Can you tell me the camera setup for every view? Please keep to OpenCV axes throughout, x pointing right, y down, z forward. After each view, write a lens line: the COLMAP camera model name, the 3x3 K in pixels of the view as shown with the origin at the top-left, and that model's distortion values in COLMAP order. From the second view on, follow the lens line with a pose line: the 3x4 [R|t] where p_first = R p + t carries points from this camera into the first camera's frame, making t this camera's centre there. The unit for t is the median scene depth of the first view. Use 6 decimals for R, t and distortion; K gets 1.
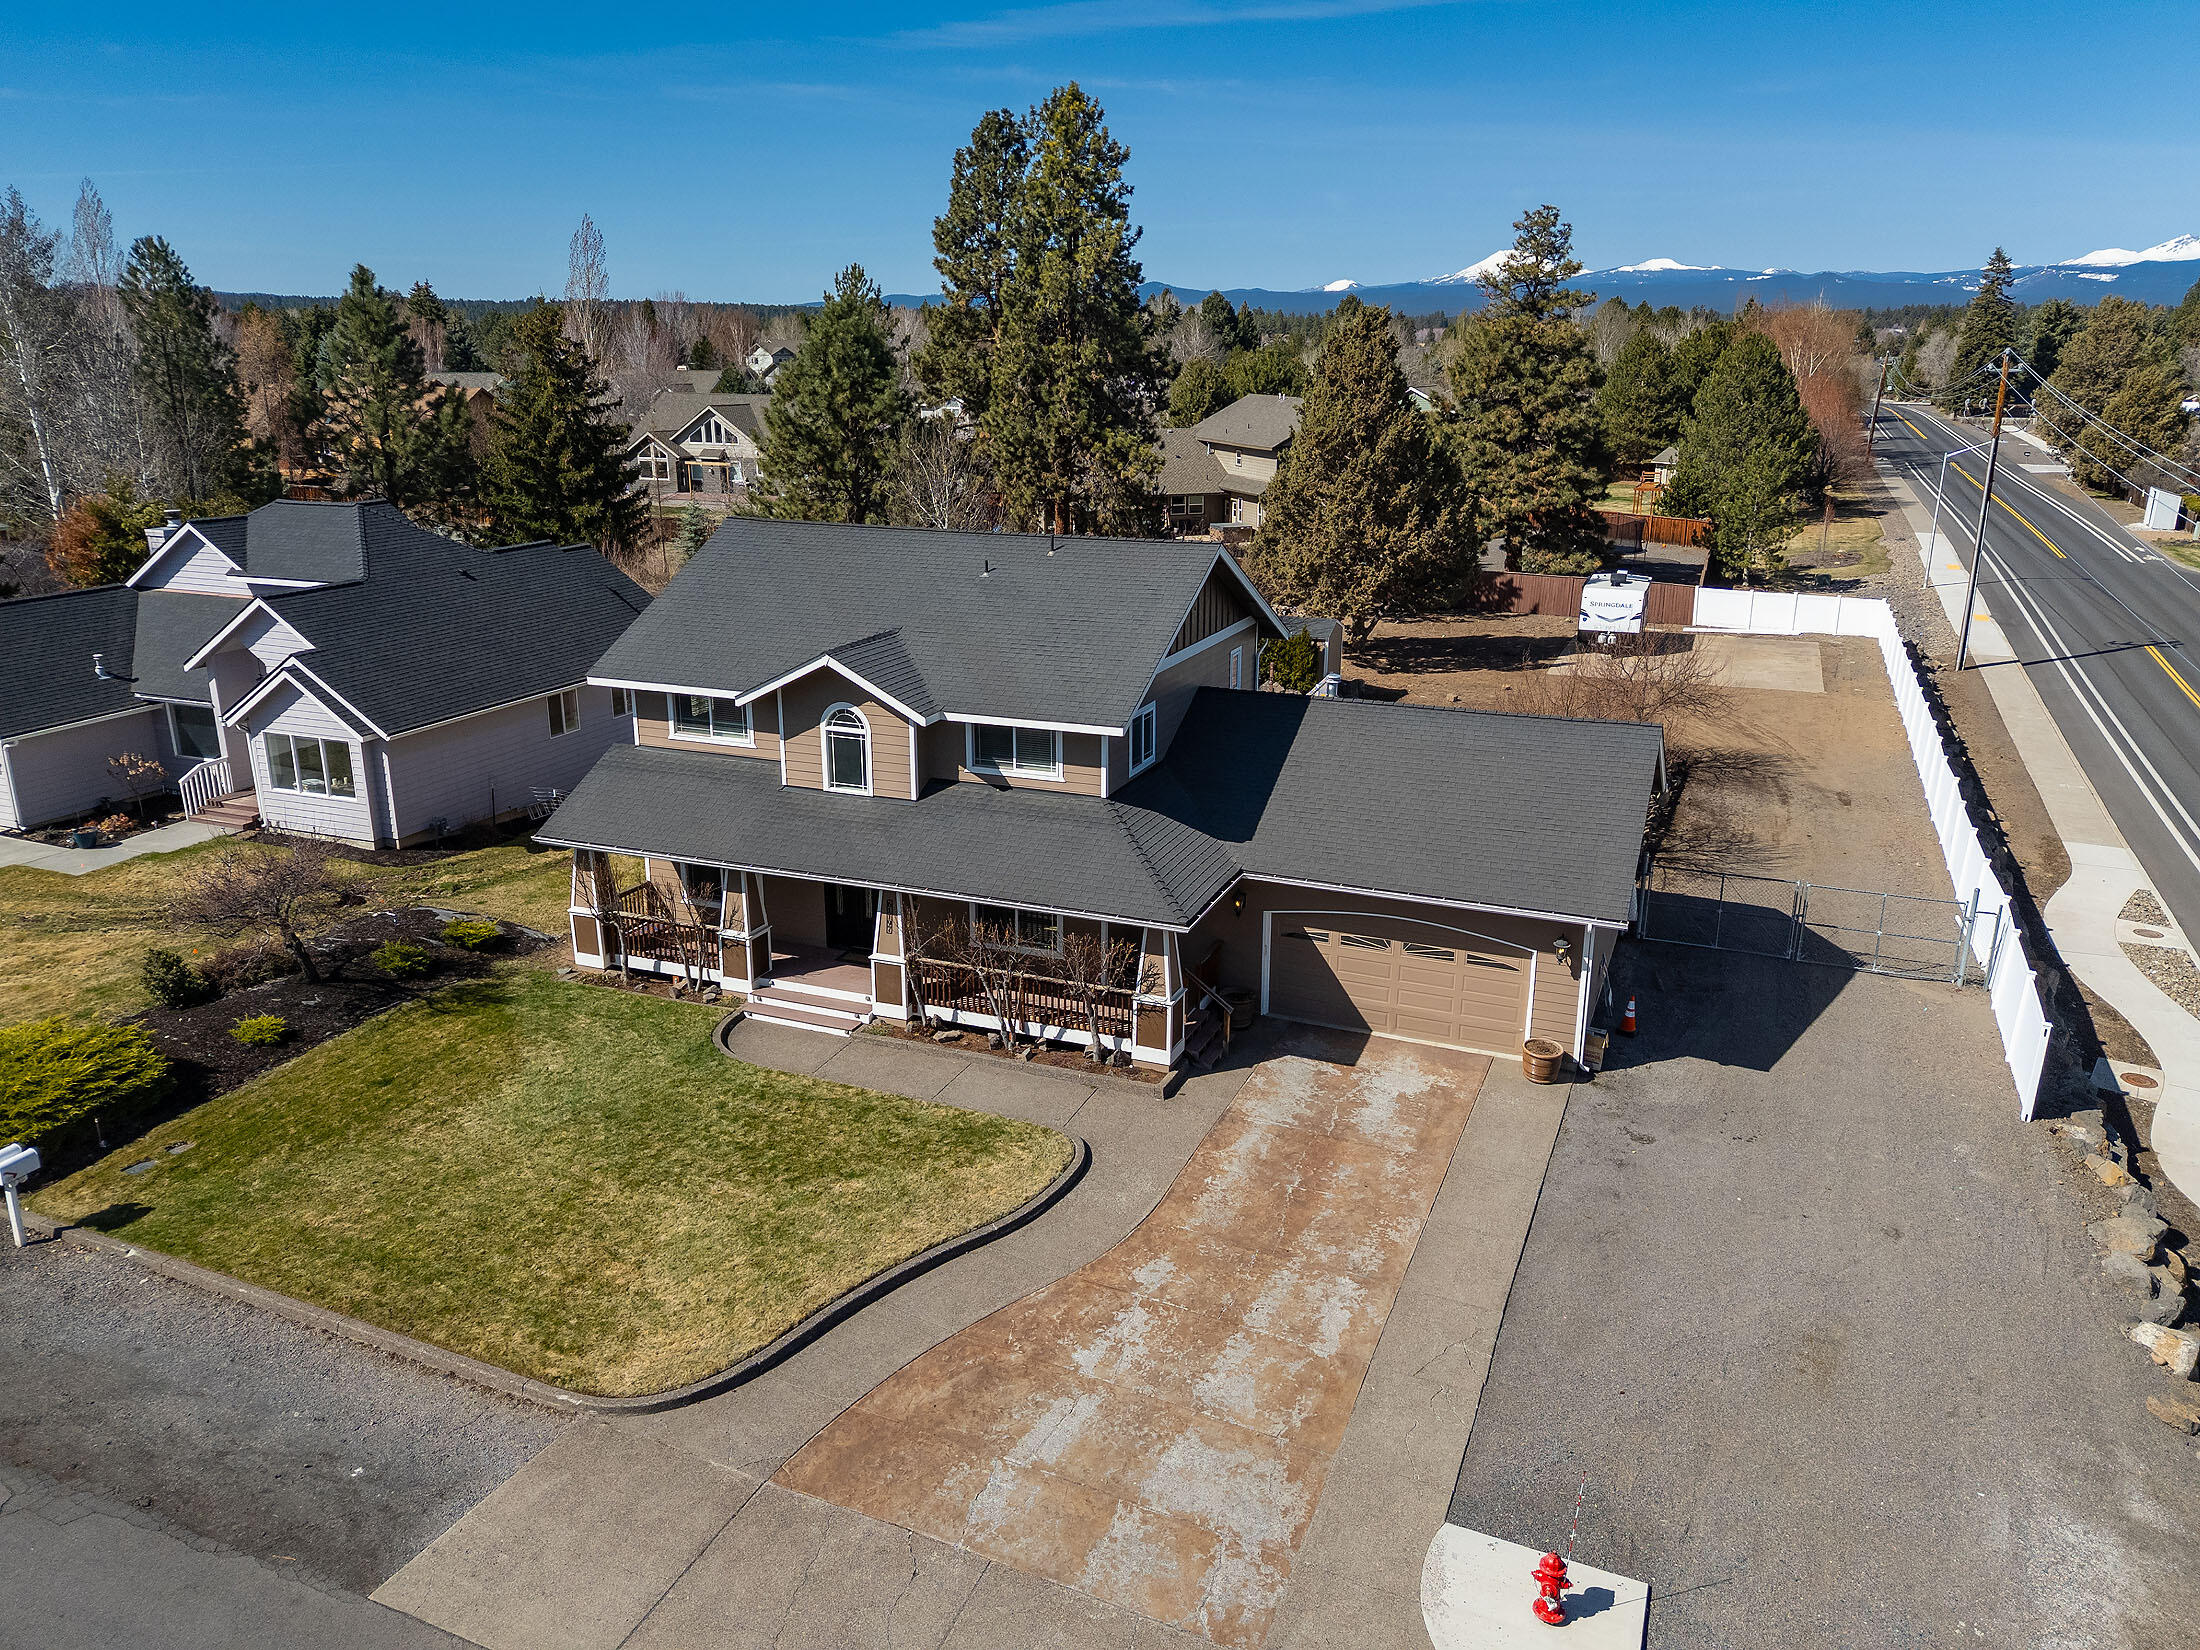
lens RADIAL K [[1609.3, 0, 1098.1], [0, 1609.3, 817.4], [0, 0, 1]] dist [0.071948, -0.058400]
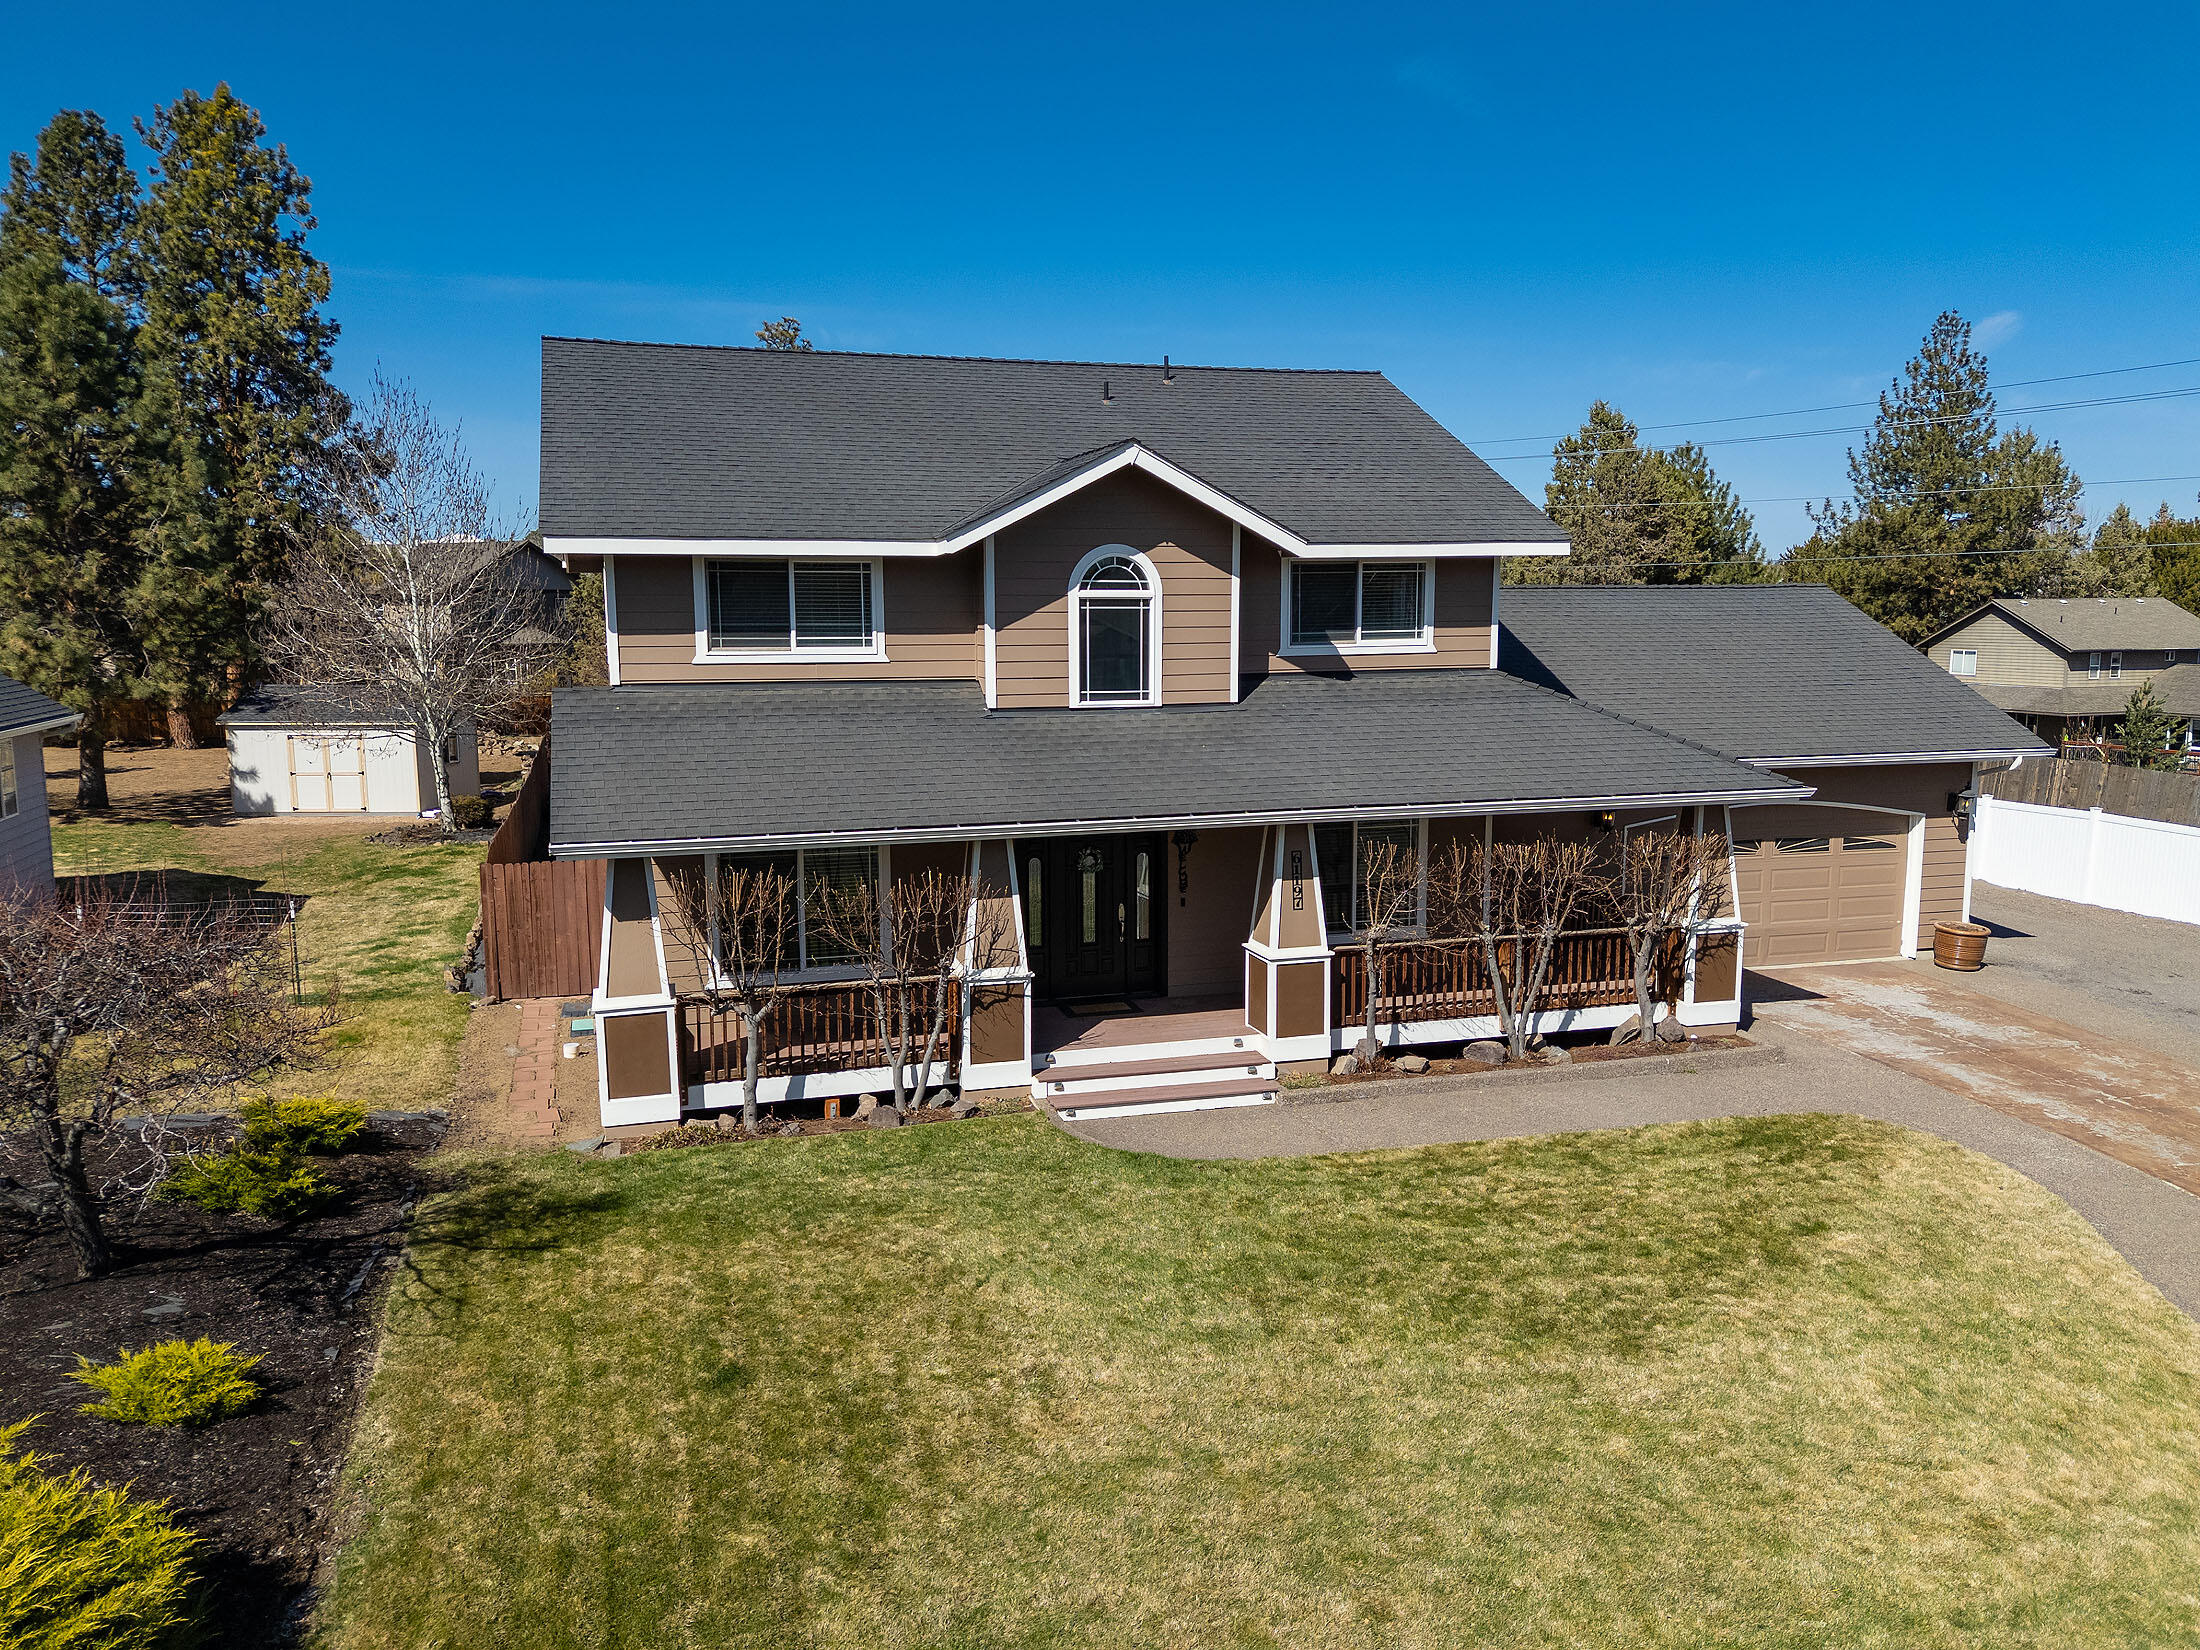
lens RADIAL K [[1611.2, 0, 1096.3], [0, 1611.2, 820.0], [0, 0, 1]] dist [0.079760, -0.081293]
pose [[0.776492, -0.087770, 0.623985, -0.545566], [0.184142, 0.978632, -0.091493, 0.079525], [-0.602621, 0.185945, 0.776062, 0.581208]]
